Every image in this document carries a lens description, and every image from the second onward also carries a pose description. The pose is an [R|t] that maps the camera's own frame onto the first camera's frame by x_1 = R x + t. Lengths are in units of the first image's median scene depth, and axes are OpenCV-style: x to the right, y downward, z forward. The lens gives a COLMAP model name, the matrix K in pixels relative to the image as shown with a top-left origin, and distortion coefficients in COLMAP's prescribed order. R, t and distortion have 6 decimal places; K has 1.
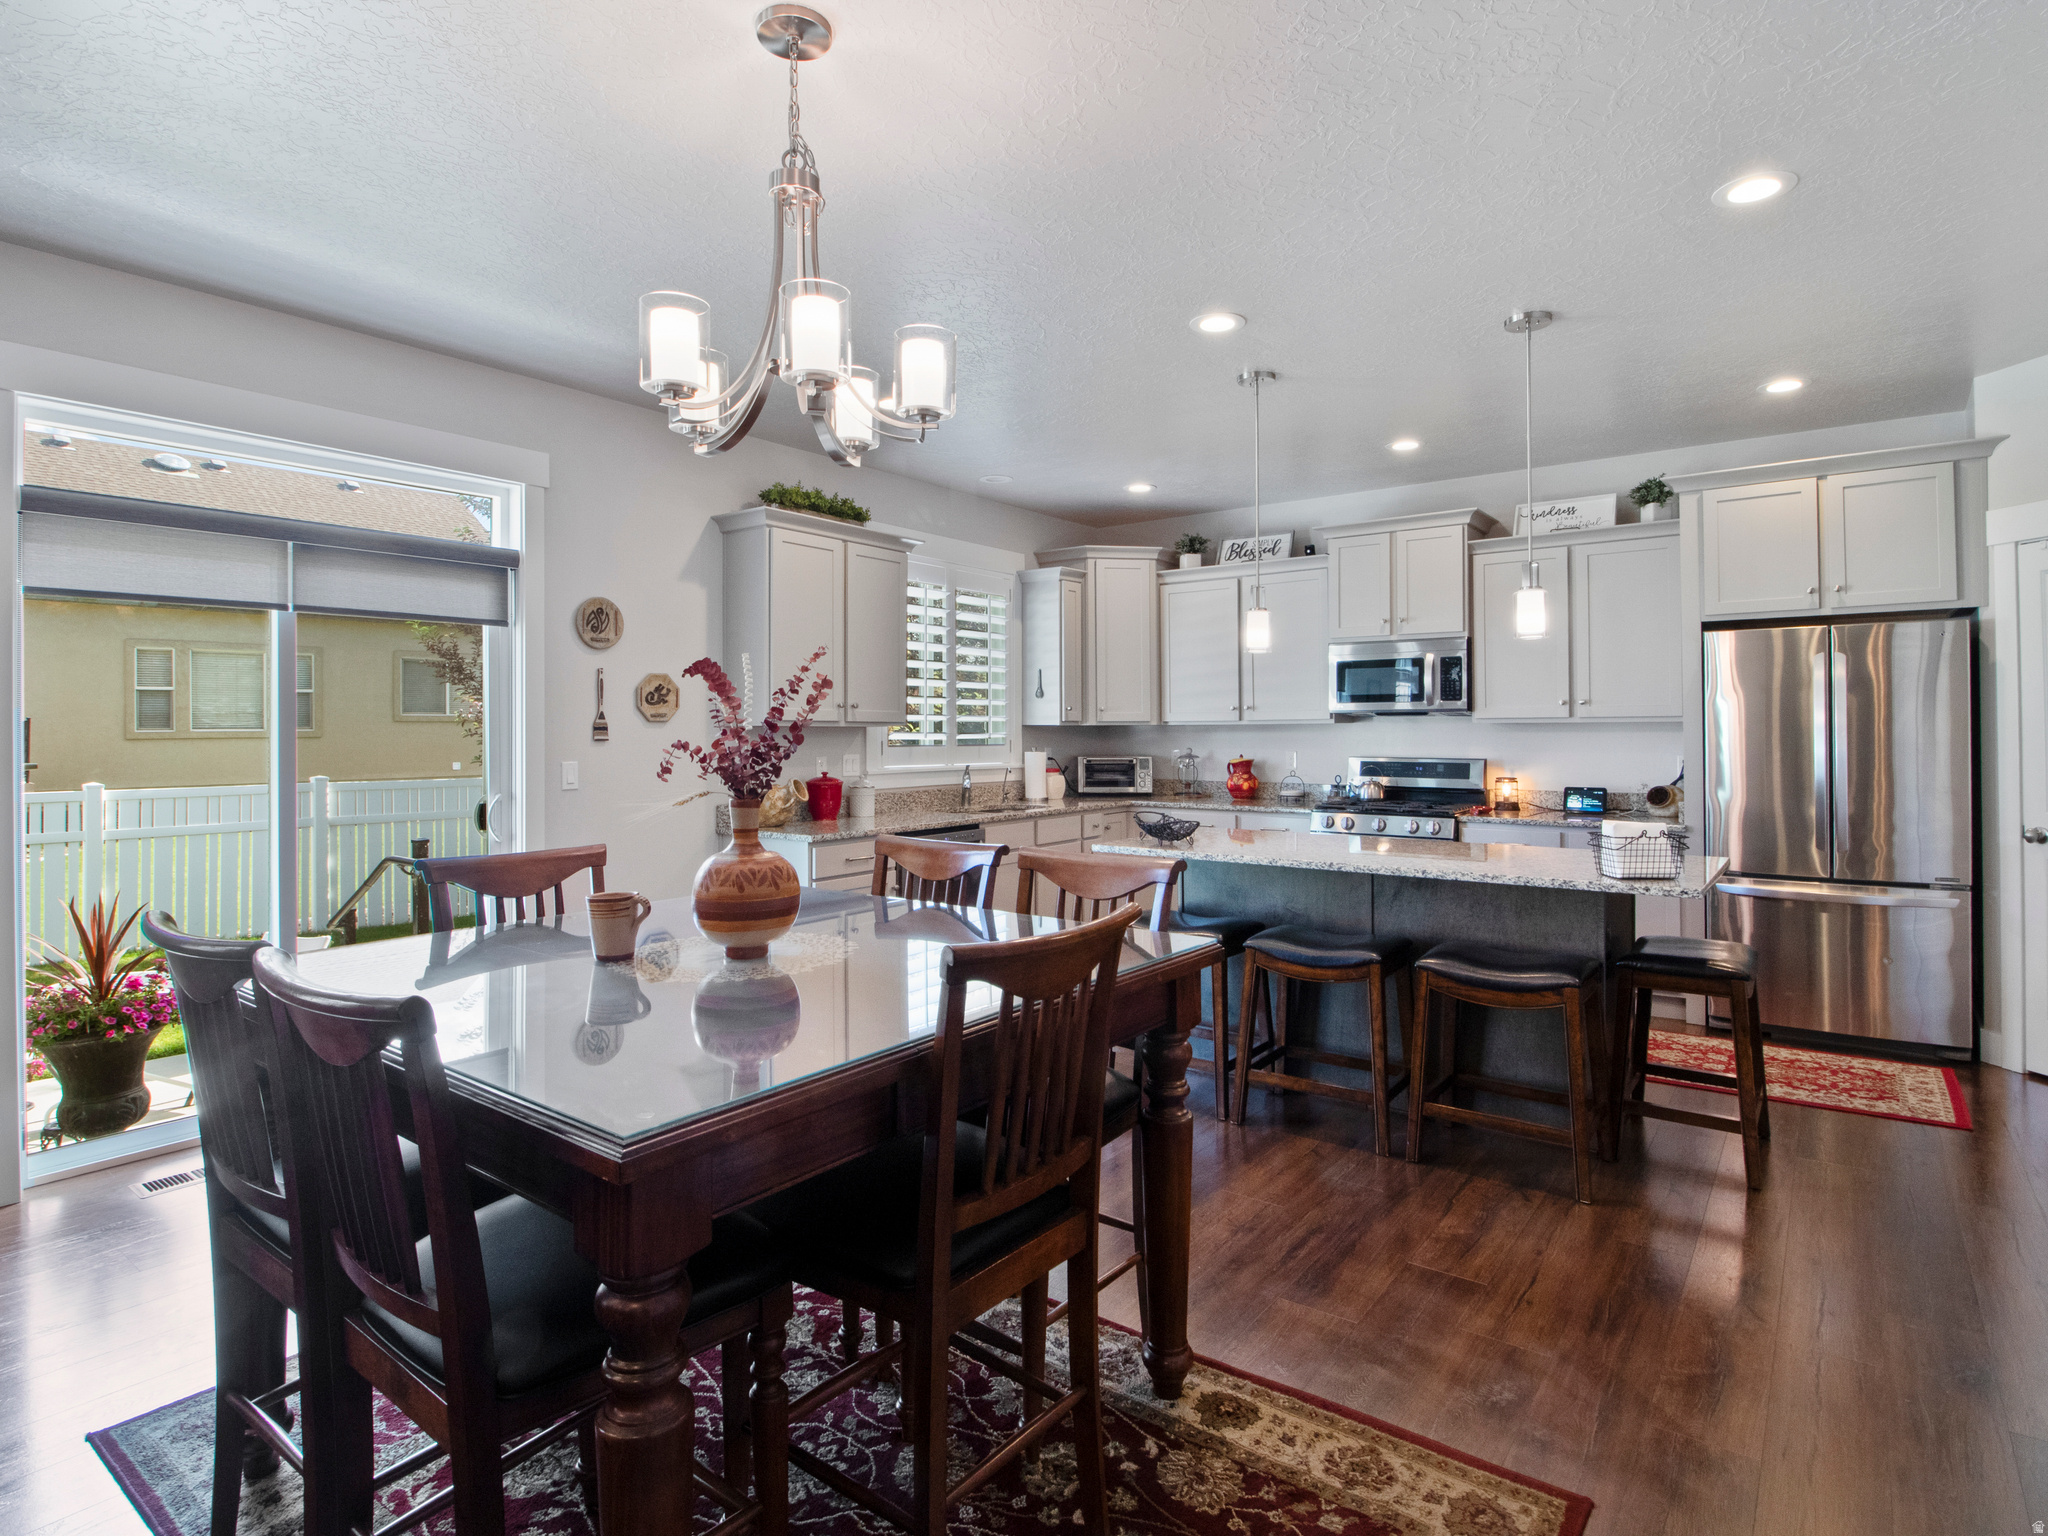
lens RADIAL K [[1096.0, 0, 1021.9], [0, 1096.0, 730.7], [0, 0, 1]] dist [0.014907, -0.009463]
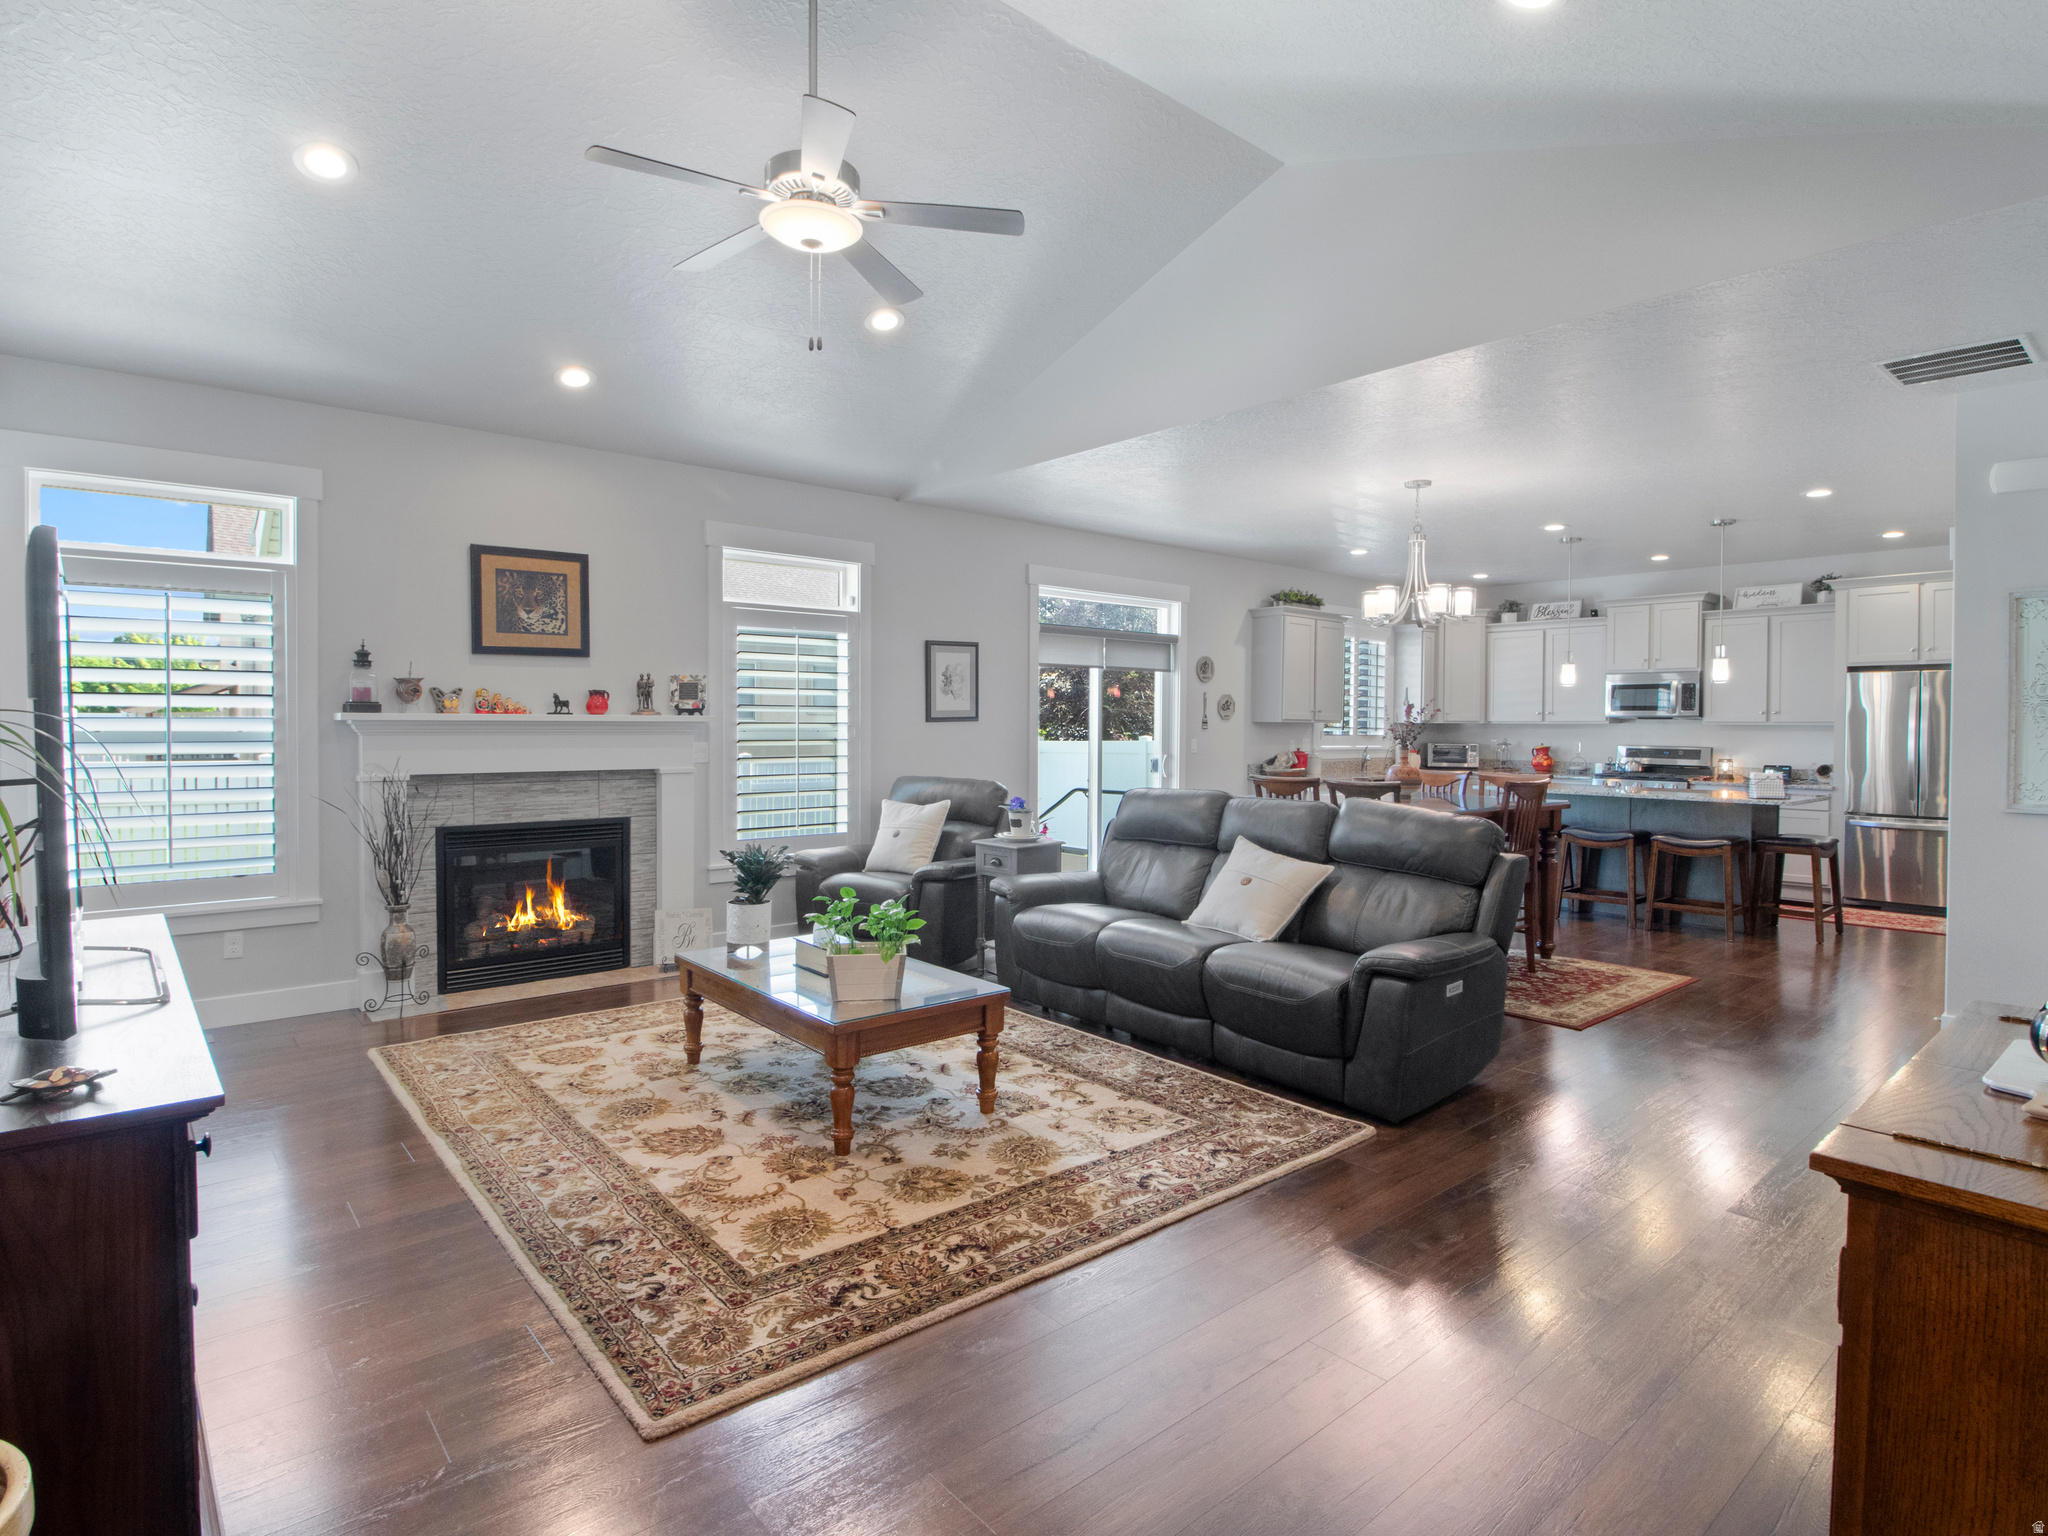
lens RADIAL K [[1096.0, 0, 1027.0], [0, 1096.0, 749.5], [0, 0, 1]] dist [0.014907, -0.009463]
pose [[0.979842, 0.015296, -0.199187, -0.252448], [-0.010538, 0.999634, 0.024926, 0.000036], [0.199495, -0.022325, 0.979645, -0.826212]]
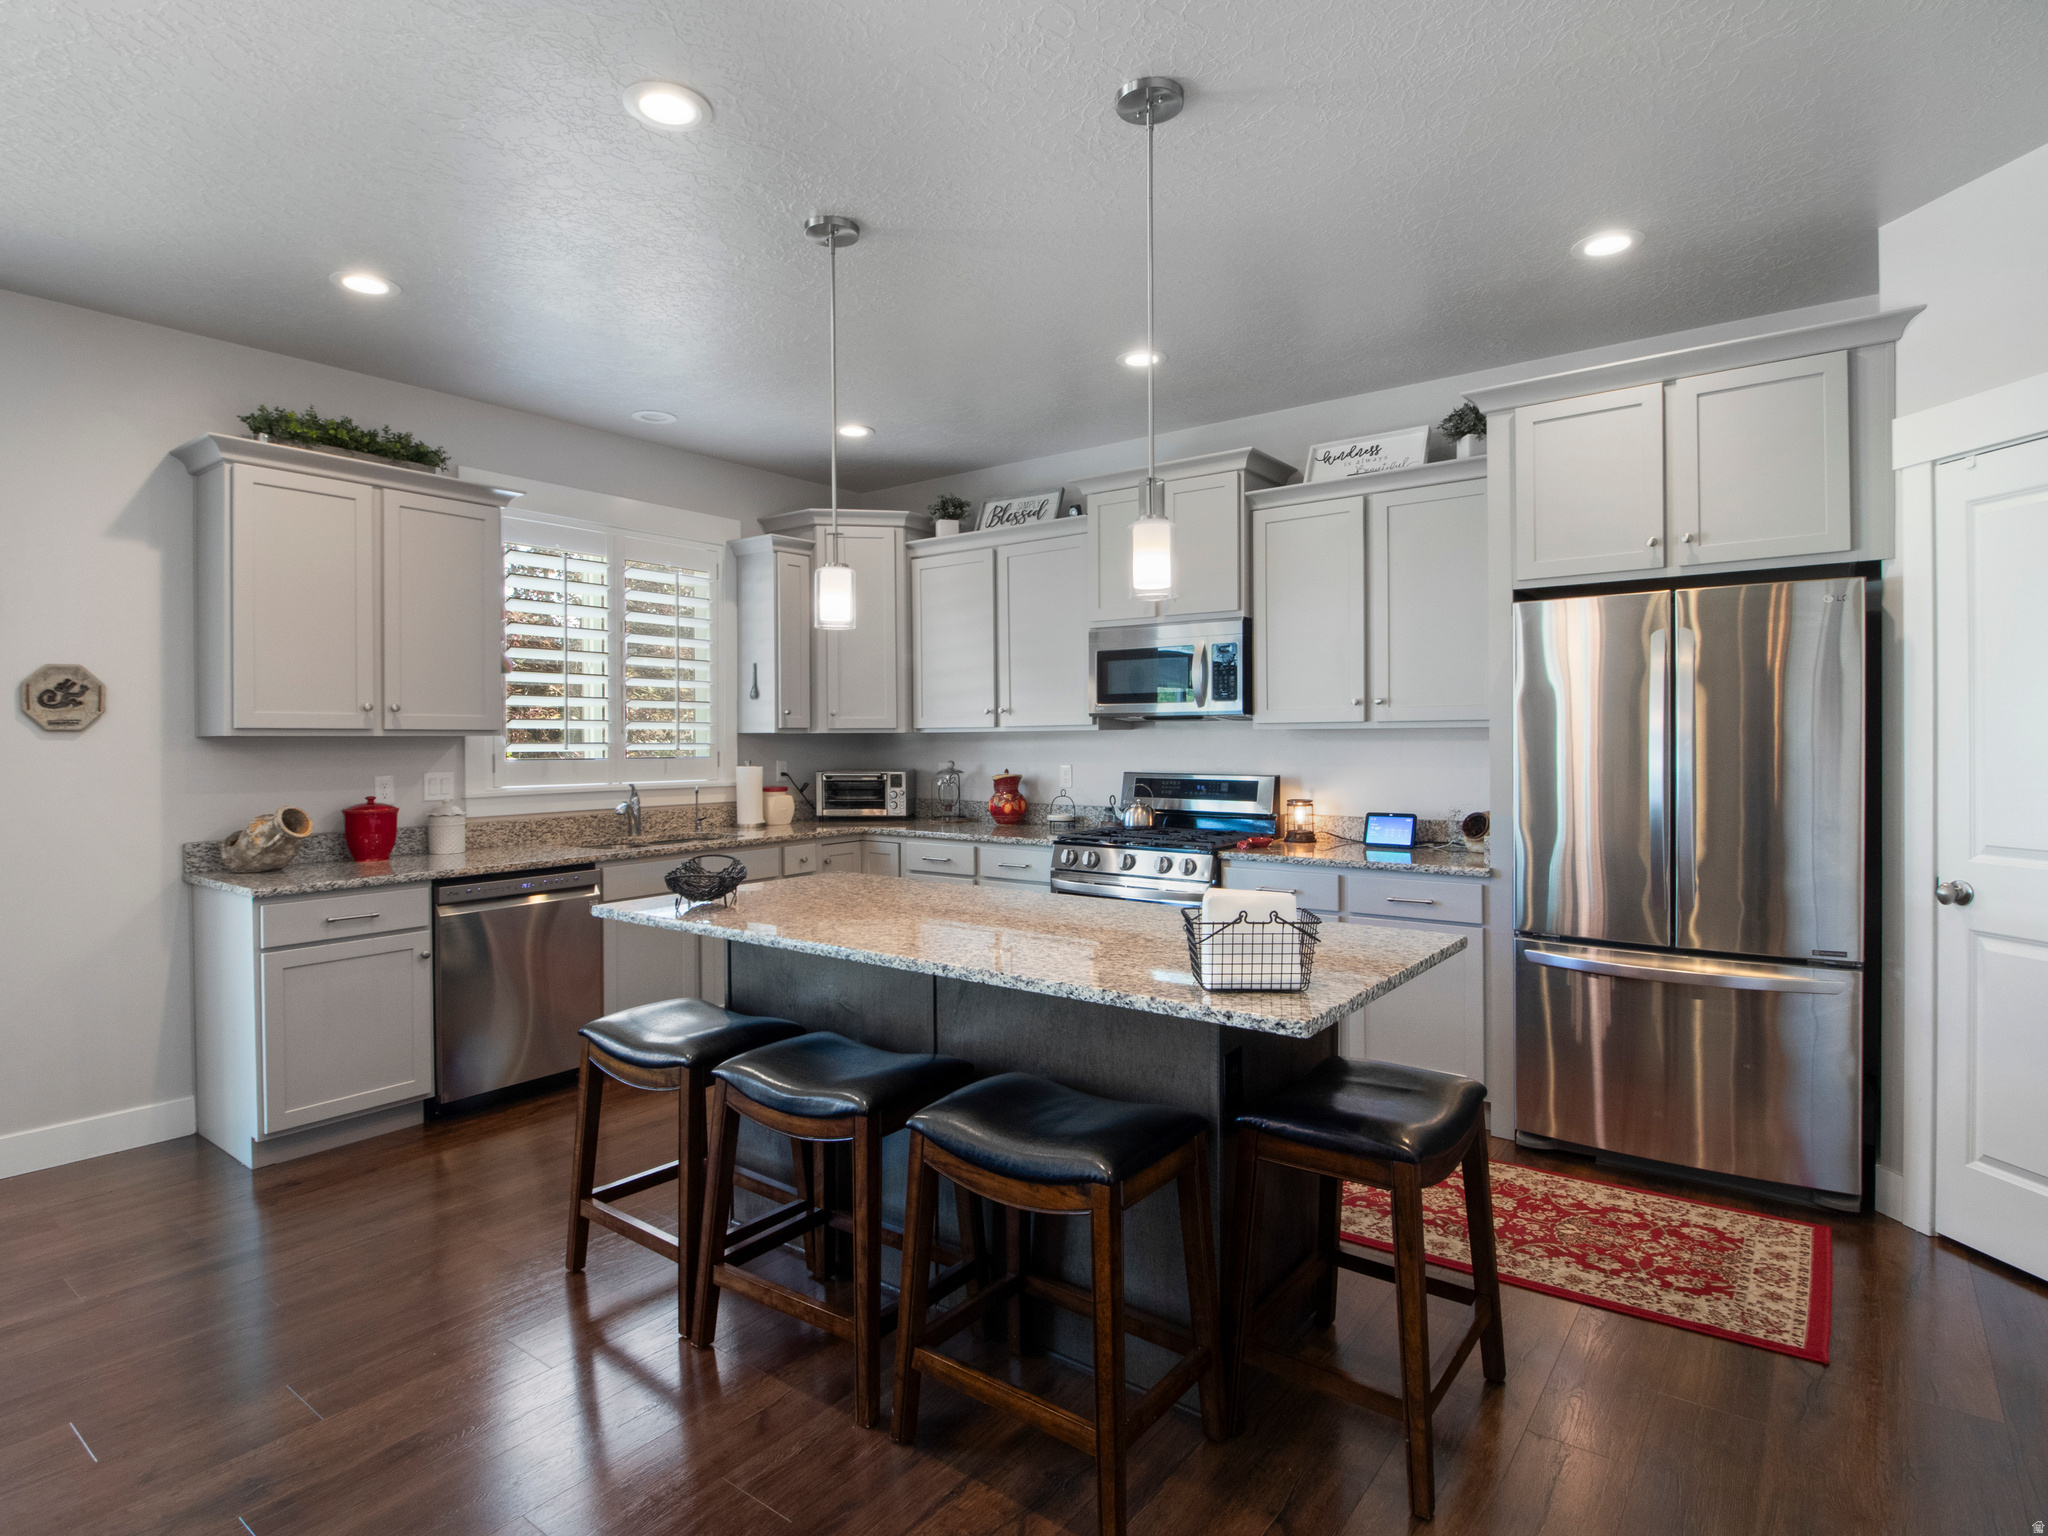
lens RADIAL K [[1096.0, 0, 1015.1], [0, 1096.0, 757.8], [0, 0, 1]] dist [0.014907, -0.009463]
pose [[0.999958, -0.002280, -0.008825, 0.264706], [0.002448, 0.999814, 0.019136, -0.002285], [0.008780, -0.019157, 0.999778, 0.241463]]
